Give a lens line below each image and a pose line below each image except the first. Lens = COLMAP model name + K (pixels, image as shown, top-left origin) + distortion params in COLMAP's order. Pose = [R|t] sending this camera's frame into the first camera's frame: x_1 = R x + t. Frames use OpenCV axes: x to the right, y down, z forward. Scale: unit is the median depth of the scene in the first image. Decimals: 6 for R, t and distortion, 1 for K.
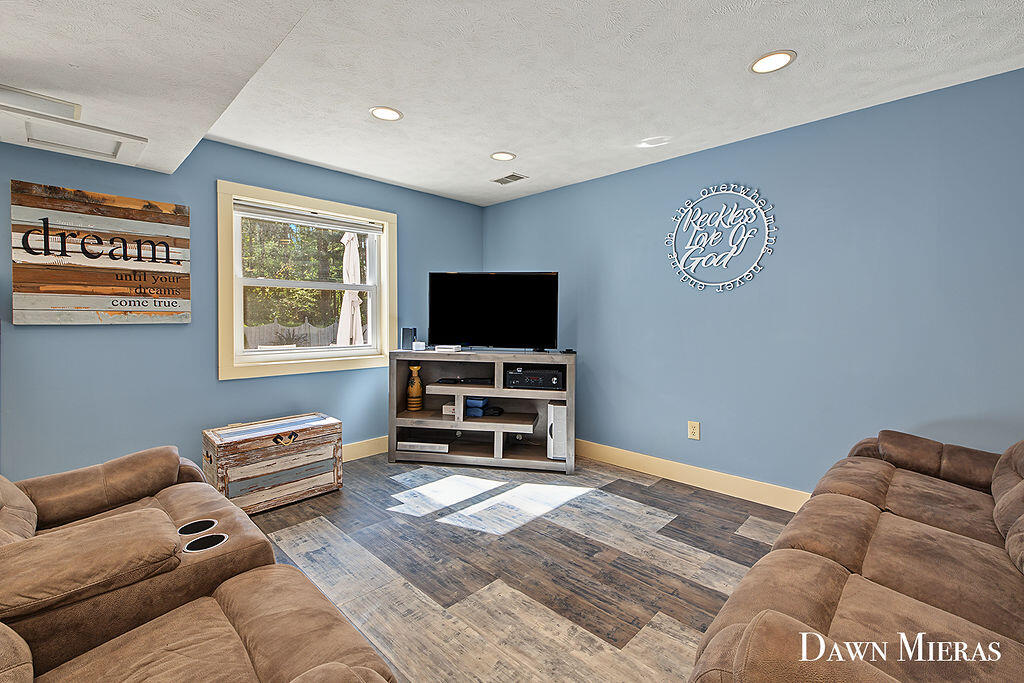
lens RADIAL K [[435.1, 0, 513.1], [0, 435.1, 333.0], [0, 0, 1]] dist [0.001723, -0.002041]
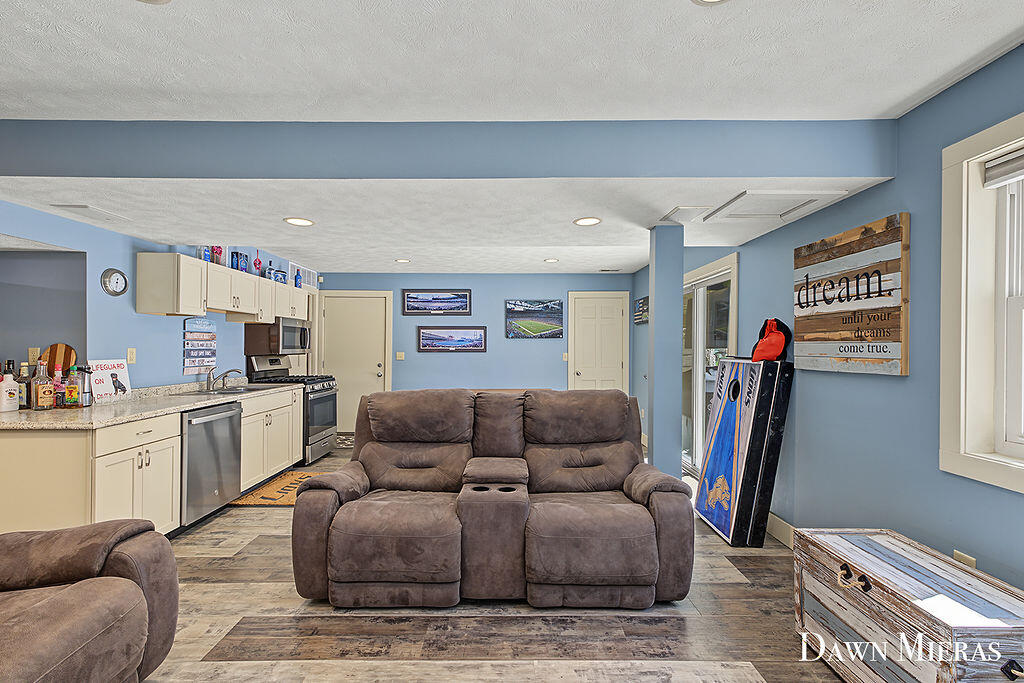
lens RADIAL K [[435.1, 0, 509.2], [0, 435.1, 349.4], [0, 0, 1]] dist [0.001723, -0.002041]
pose [[-0.710614, 0.001491, -0.703580, 0.230242], [-0.021654, 0.999478, 0.023989, -0.073024], [0.703248, 0.032282, -0.710211, 1.128853]]
